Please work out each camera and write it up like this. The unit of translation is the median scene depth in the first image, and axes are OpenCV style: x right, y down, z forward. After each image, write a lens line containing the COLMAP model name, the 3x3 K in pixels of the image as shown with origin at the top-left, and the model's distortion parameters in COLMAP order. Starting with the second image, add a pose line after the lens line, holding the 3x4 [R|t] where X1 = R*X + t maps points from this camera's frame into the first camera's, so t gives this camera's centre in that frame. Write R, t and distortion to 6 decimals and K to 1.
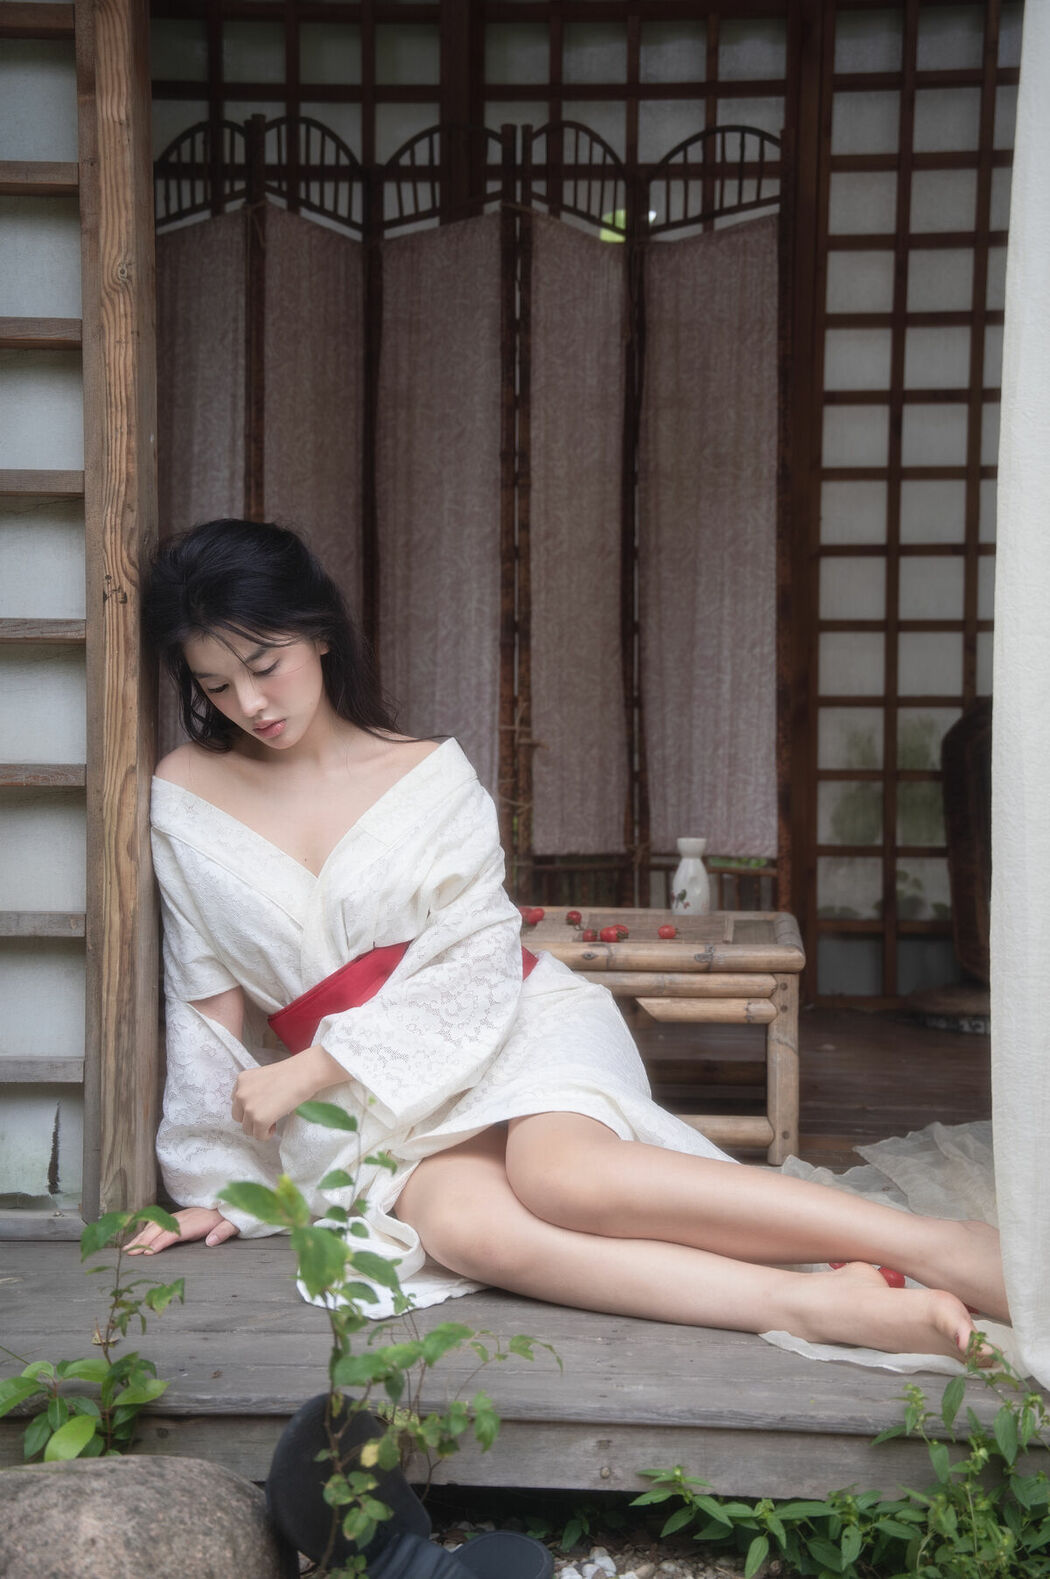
lens RADIAL K [[2061.0, 0, 521.6], [0, 2061.0, 781.1], [0, 0, 1]] dist [0.233497, 0.000000]
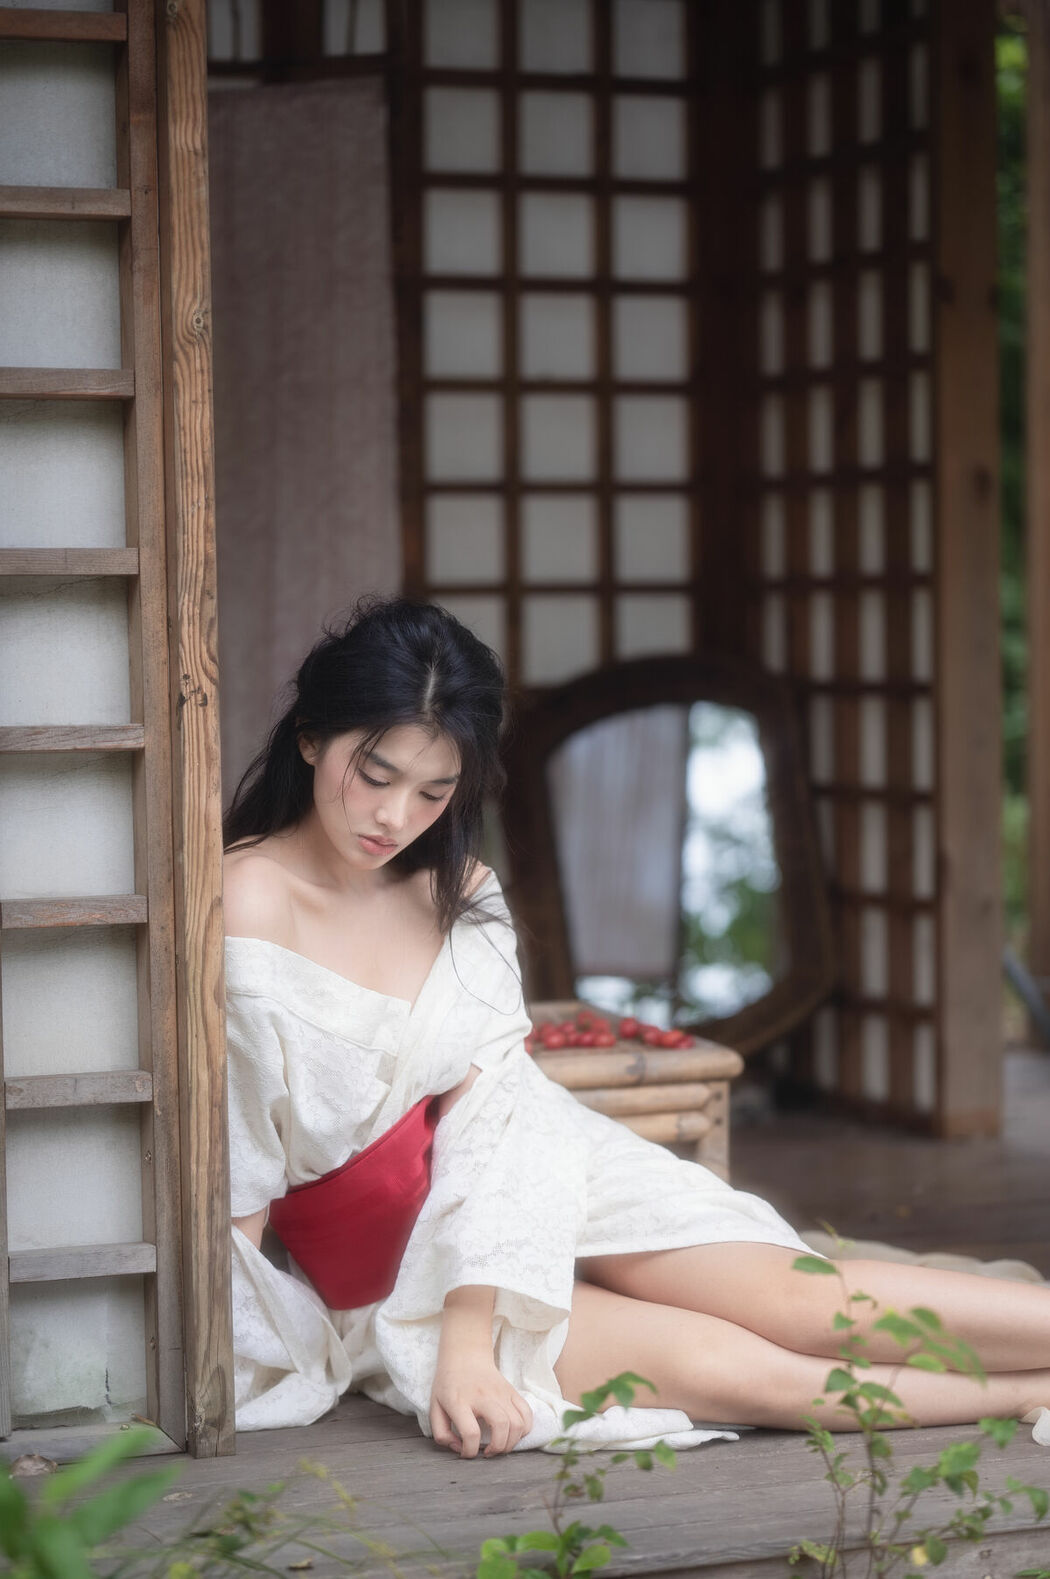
lens RADIAL K [[3763.2, 0, 522.9], [0, 3763.2, 788.5], [0, 0, 1]] dist [0.061991, 0.000000]
pose [[0.897773, -0.036953, 0.438906, -0.739715], [0.022106, 0.998999, 0.038893, -0.107497], [-0.439904, -0.025215, 0.897691, -0.430425]]
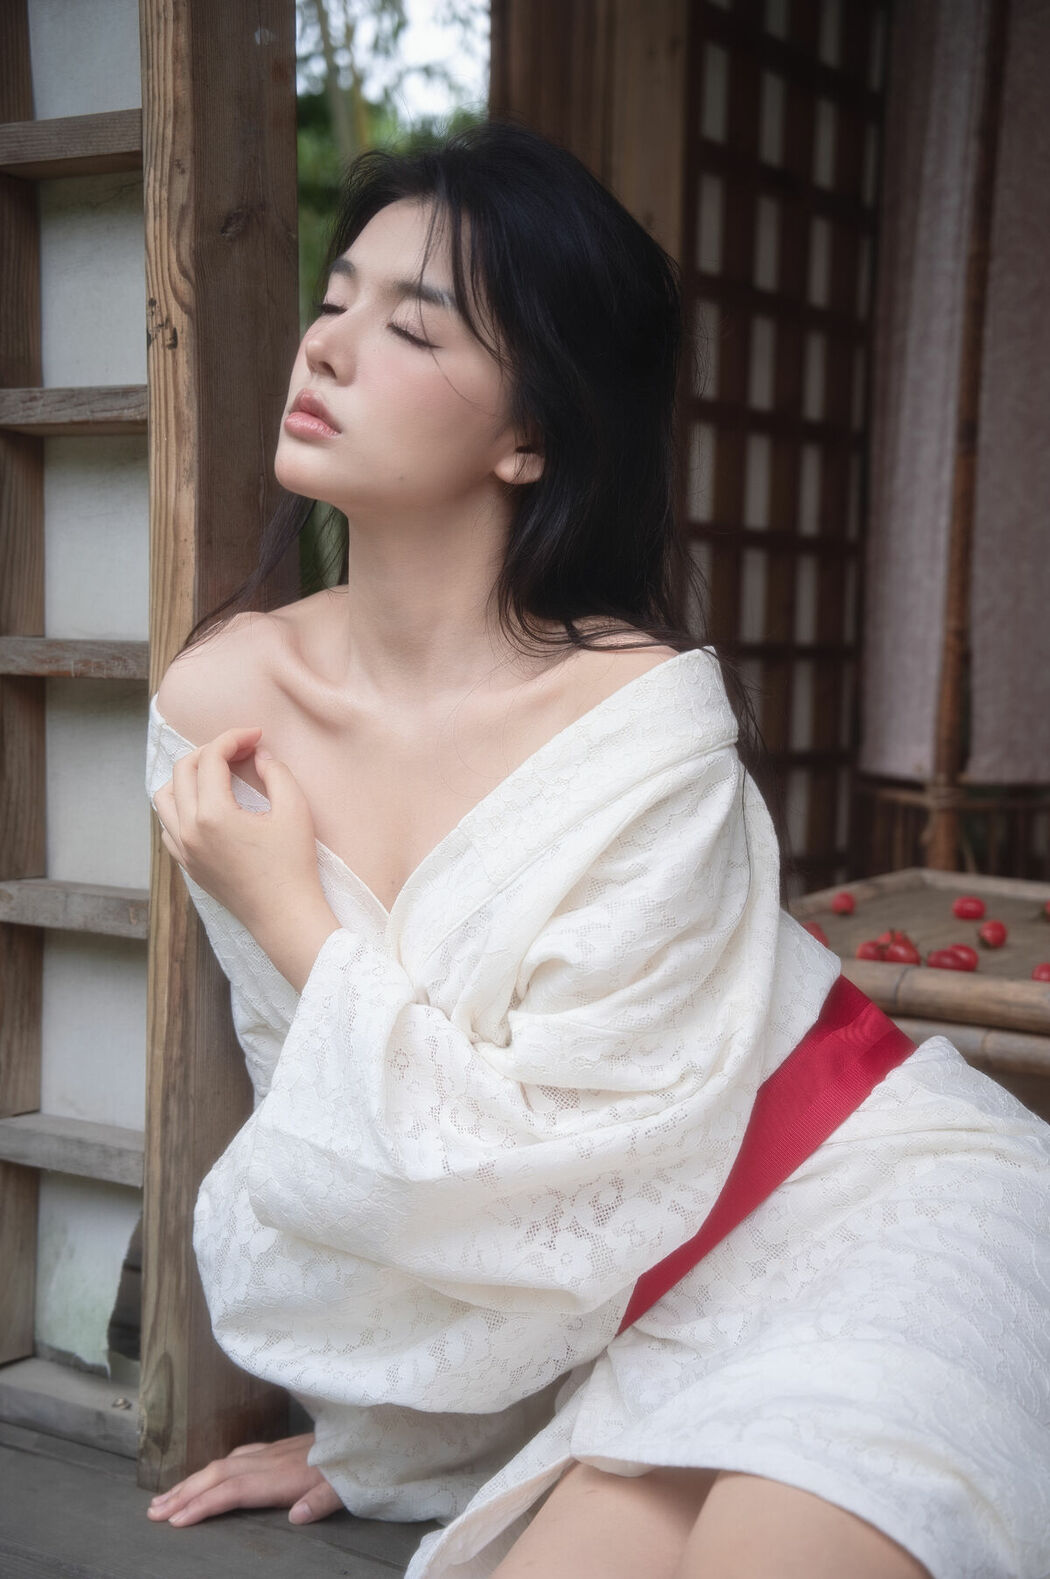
lens RADIAL K [[2171.4, 0, 536.6], [0, 2171.4, 796.0], [0, 0, 1]] dist [0.277652, 0.000000]
pose [[0.857355, 0.047160, -0.512561, 0.194991], [-0.015938, 0.997749, 0.065142, -0.006829], [0.514479, -0.047680, 0.856176, 0.535071]]
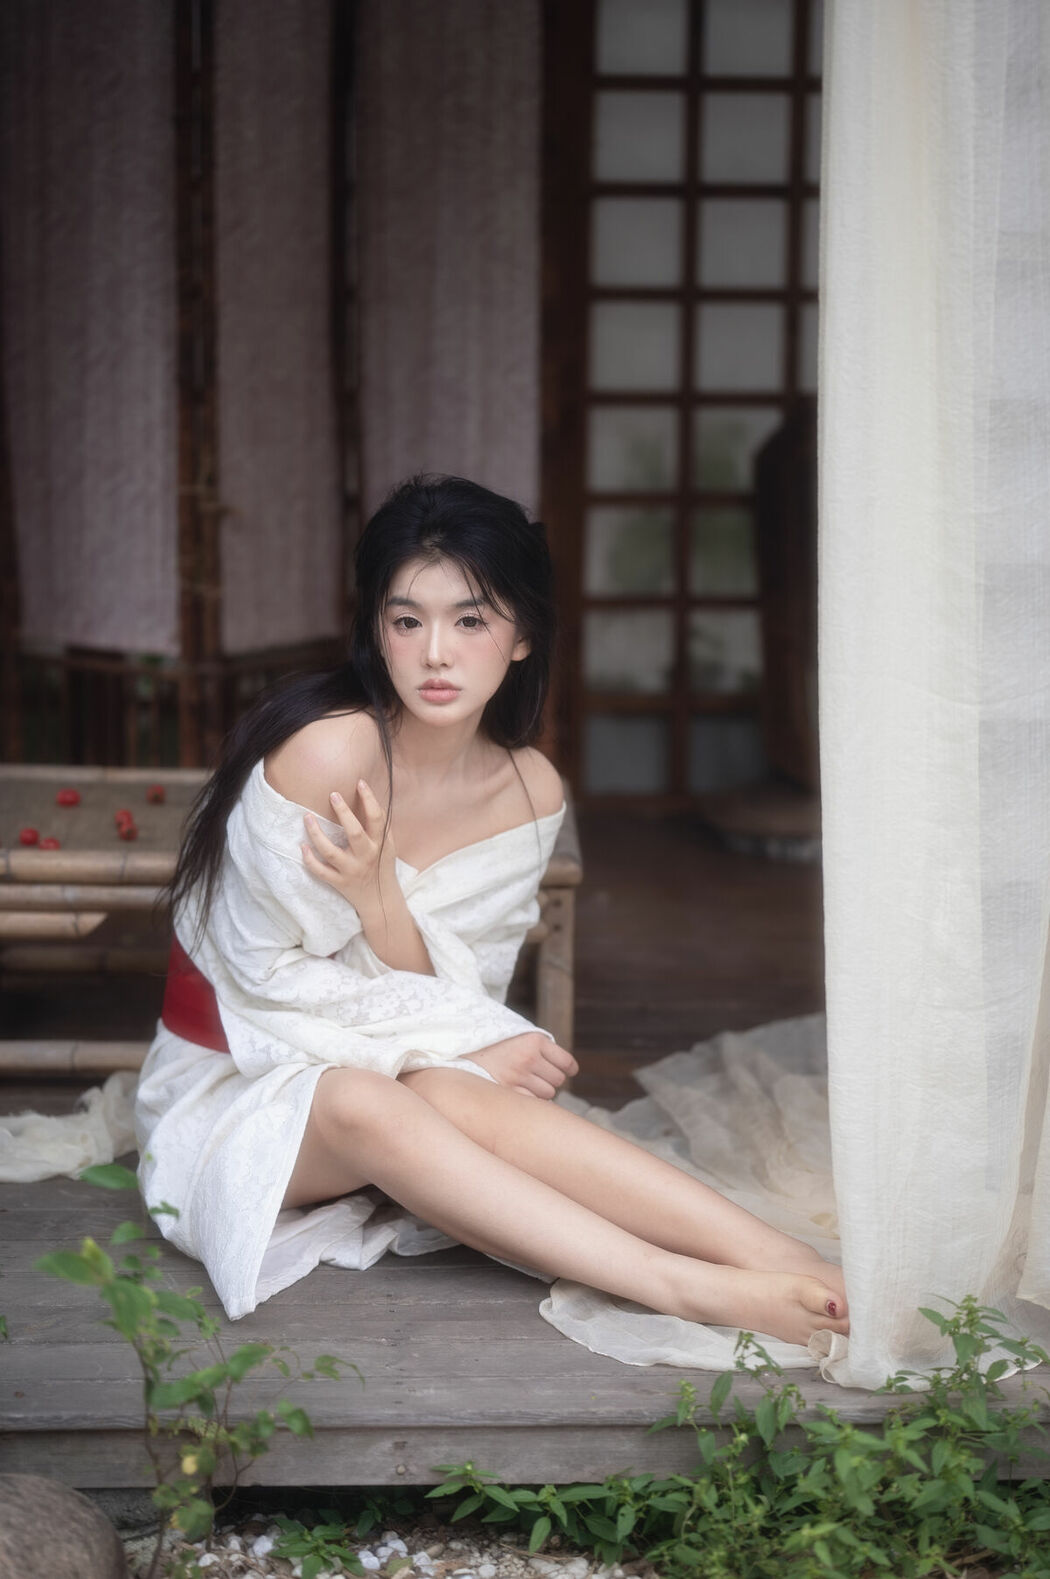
lens RADIAL K [[3763.2, 0, 547.0], [0, 3763.2, 757.6], [0, 0, 1]] dist [0.061991, 0.000000]
pose [[0.990449, -0.013622, 0.137203, -0.109146], [-0.009593, 0.985888, 0.167129, -0.262825], [-0.137543, -0.166849, 0.976342, -0.614578]]
